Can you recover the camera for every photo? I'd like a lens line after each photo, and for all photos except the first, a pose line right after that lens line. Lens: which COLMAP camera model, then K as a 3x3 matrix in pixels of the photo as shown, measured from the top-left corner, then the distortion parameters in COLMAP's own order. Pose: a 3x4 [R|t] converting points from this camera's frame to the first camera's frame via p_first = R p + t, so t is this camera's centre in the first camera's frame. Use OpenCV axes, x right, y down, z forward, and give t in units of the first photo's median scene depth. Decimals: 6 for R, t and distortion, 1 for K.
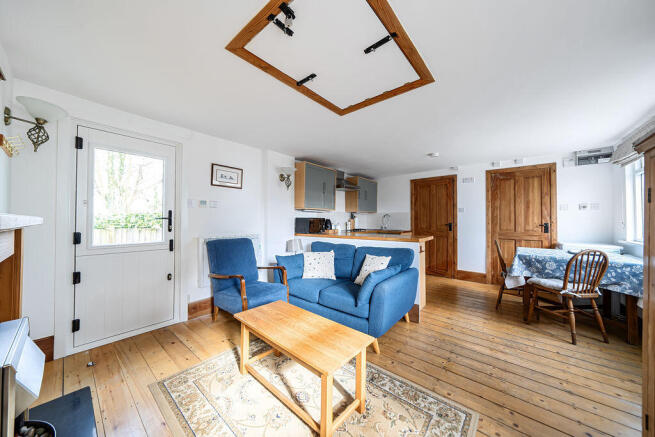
lens RADIAL K [[224.9, 0, 325.1], [0, 224.9, 217.3], [0, 0, 1]] dist [-0.000525, 0.000012]
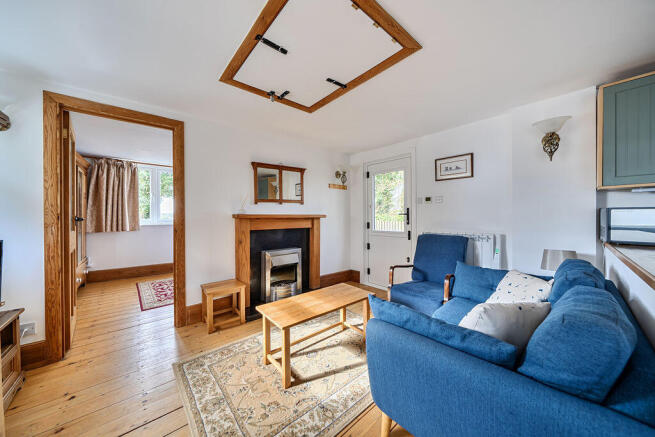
lens RADIAL K [[224.9, 0, 325.1], [0, 224.9, 217.3], [0, 0, 1]] dist [-0.000525, 0.000012]
pose [[-0.151863, 0.001209, -0.988401, 0.518064], [0.016258, 0.999867, -0.001275, 0.013526], [0.988268, -0.016263, -0.151862, 0.581126]]
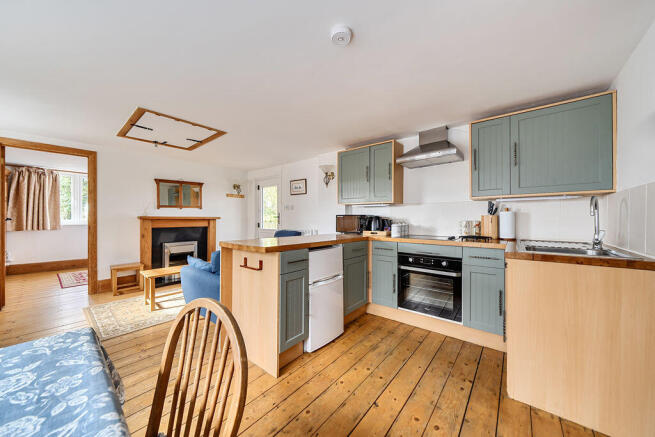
lens RADIAL K [[231.2, 0, 323.0], [0, 231.2, 219.3], [0, 0, 1]] dist [-0.000495, -0.000017]
pose [[0.005047, 0.000098, -0.999987, 0.954190], [0.010704, 0.999943, 0.000152, 0.021660], [0.999930, -0.010705, 0.005046, 1.074529]]
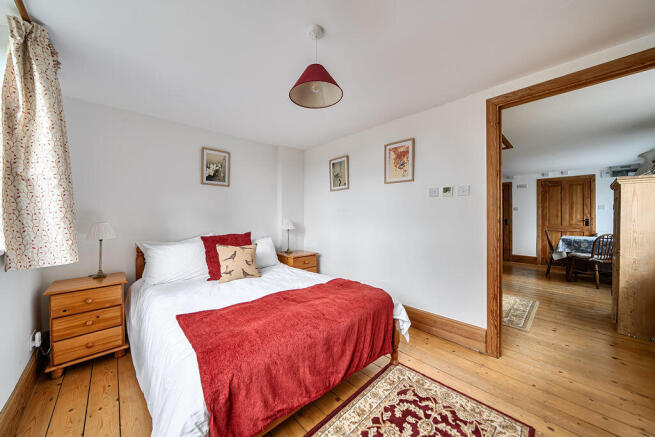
lens RADIAL K [[227.9, 0, 316.4], [0, 227.9, 216.1], [0, 0, 1]] dist [-0.000187, -0.000074]
pose [[0.991311, -0.006486, -0.131380, -0.504387], [0.007760, 0.999928, 0.009186, -0.017316], [0.131311, -0.010126, 0.991289, -0.639059]]
